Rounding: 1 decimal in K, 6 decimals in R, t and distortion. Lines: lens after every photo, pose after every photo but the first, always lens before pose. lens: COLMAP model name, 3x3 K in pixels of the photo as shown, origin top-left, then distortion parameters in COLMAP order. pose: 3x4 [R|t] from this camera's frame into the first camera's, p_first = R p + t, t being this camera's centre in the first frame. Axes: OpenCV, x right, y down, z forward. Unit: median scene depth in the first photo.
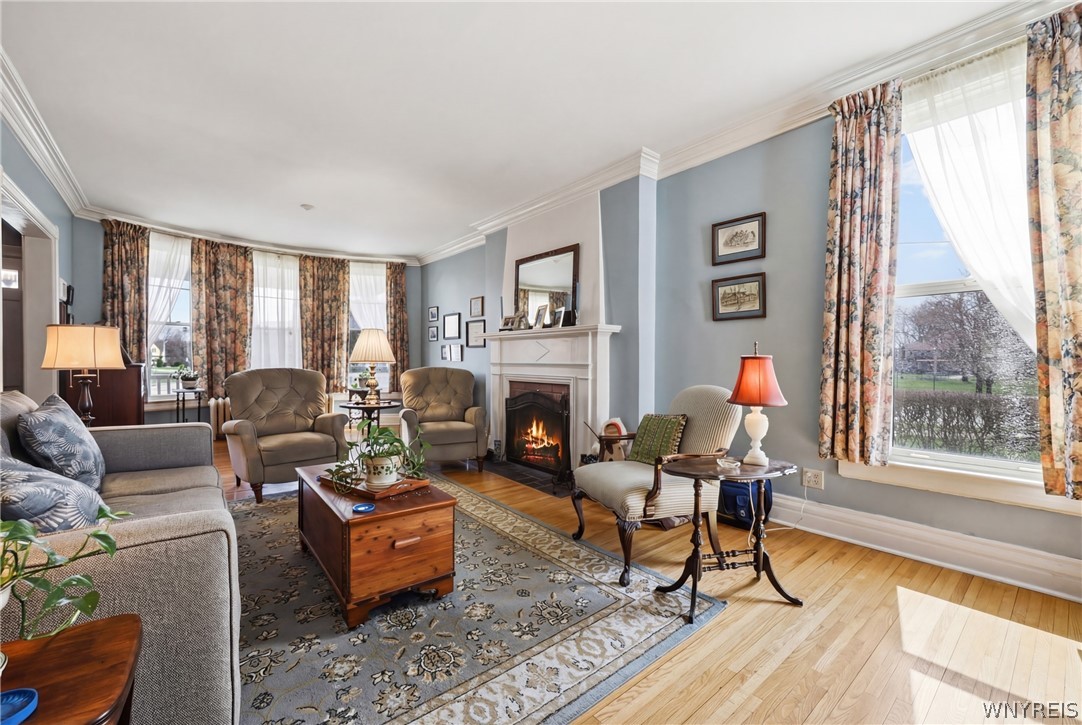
lens RADIAL K [[444.6, 0, 543.8], [0, 444.6, 362.3], [0, 0, 1]] dist [-0.004020, -0.000544]
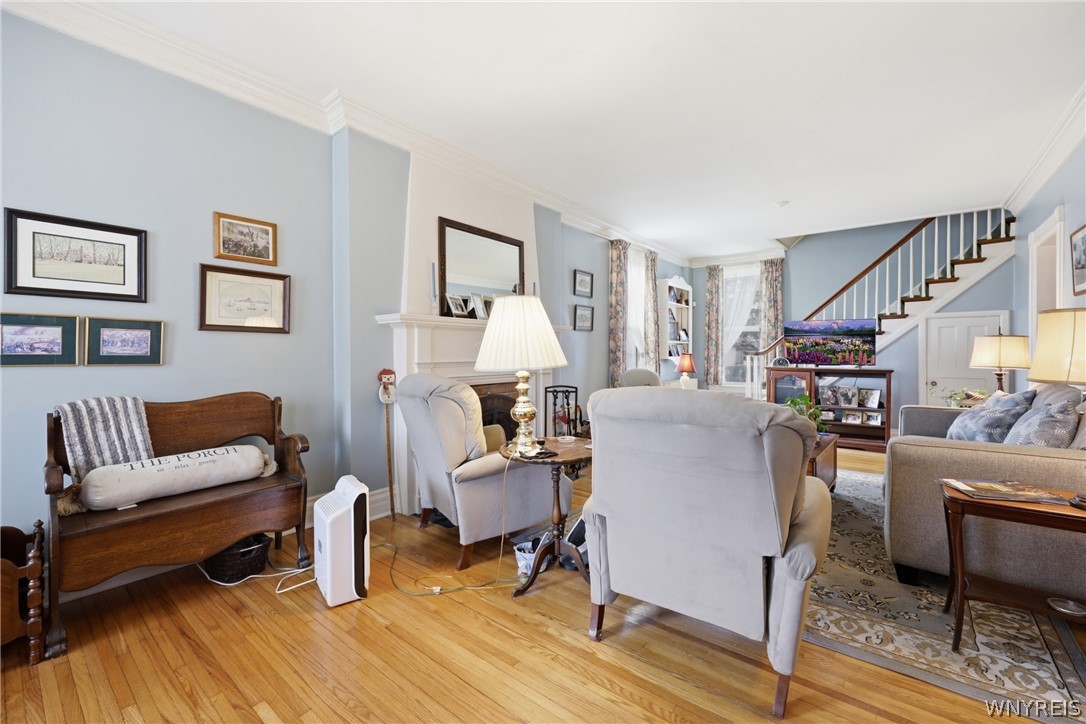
lens RADIAL K [[446.2, 0, 541.0], [0, 446.2, 358.0], [0, 0, 1]] dist [-0.004020, -0.000544]
pose [[-0.192807, -0.019772, 0.981037, -0.727949], [0.005277, 0.999762, 0.021186, -0.017826], [-0.981222, 0.009262, -0.192657, 0.902064]]
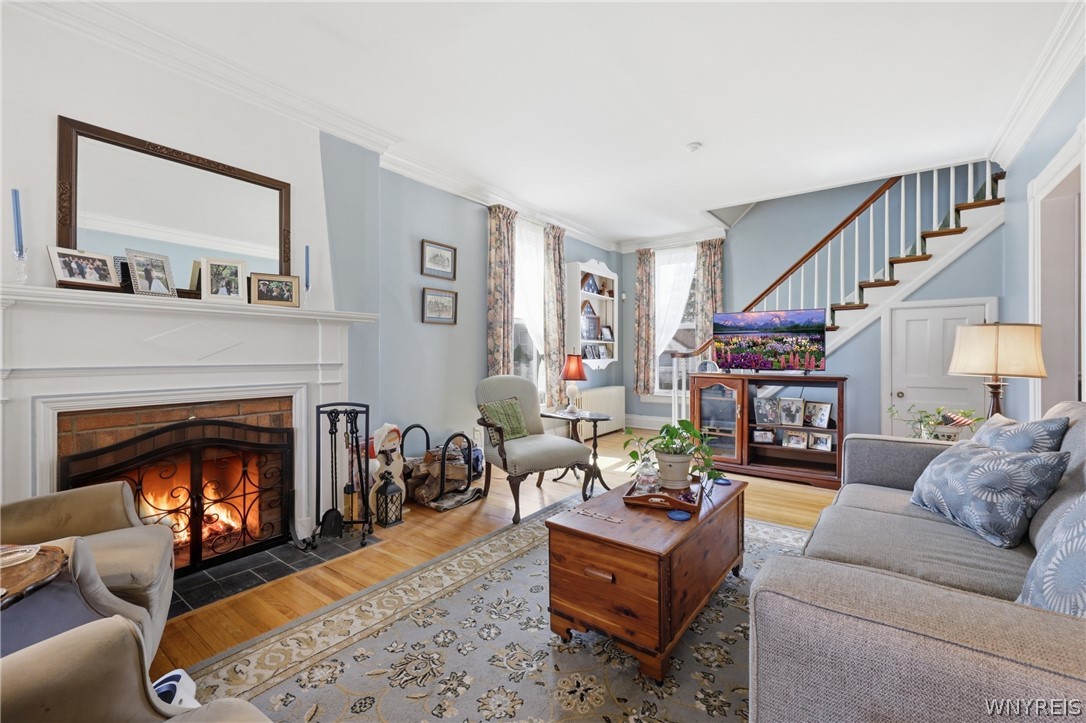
lens RADIAL K [[446.2, 0, 543.5], [0, 446.2, 360.1], [0, 0, 1]] dist [-0.004020, -0.000544]
pose [[-0.229433, -0.016322, 0.973188, -0.516232], [0.004402, 0.999832, 0.017806, -0.009946], [-0.973315, 0.008369, -0.229322, 0.608566]]
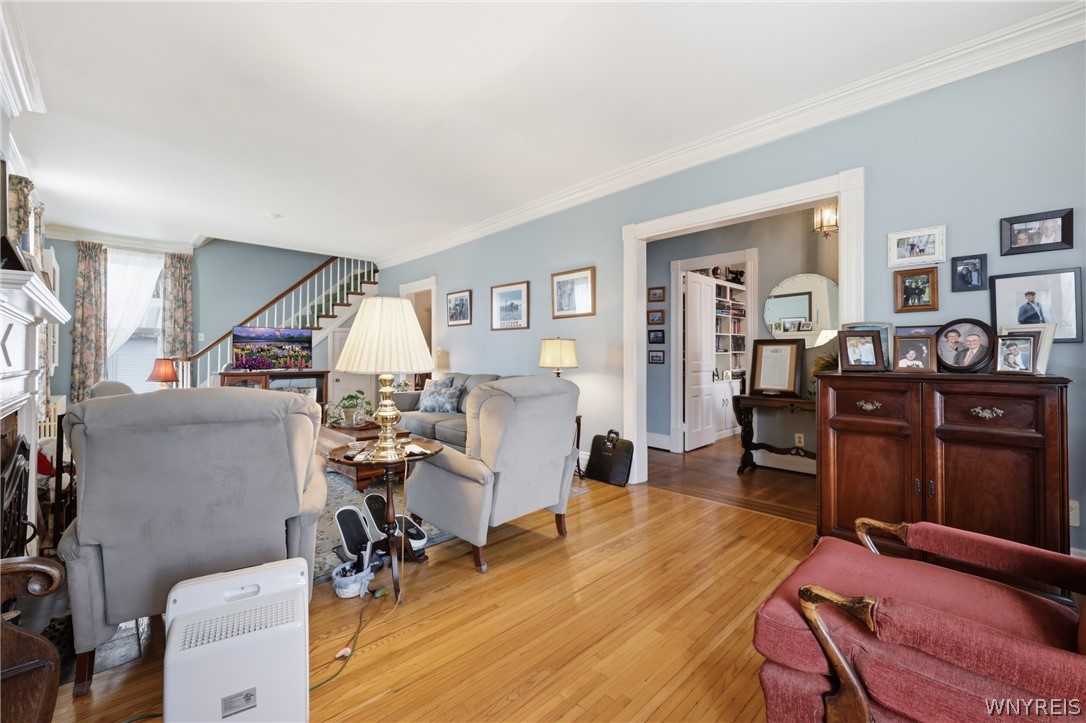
lens RADIAL K [[446.2, 0, 547.6], [0, 446.2, 362.1], [0, 0, 1]] dist [-0.004020, -0.000544]
pose [[-0.996600, -0.001259, -0.082386, -0.431741], [-0.002742, 0.999836, 0.017889, -0.015385], [0.082350, 0.018054, -0.996440, 1.248826]]
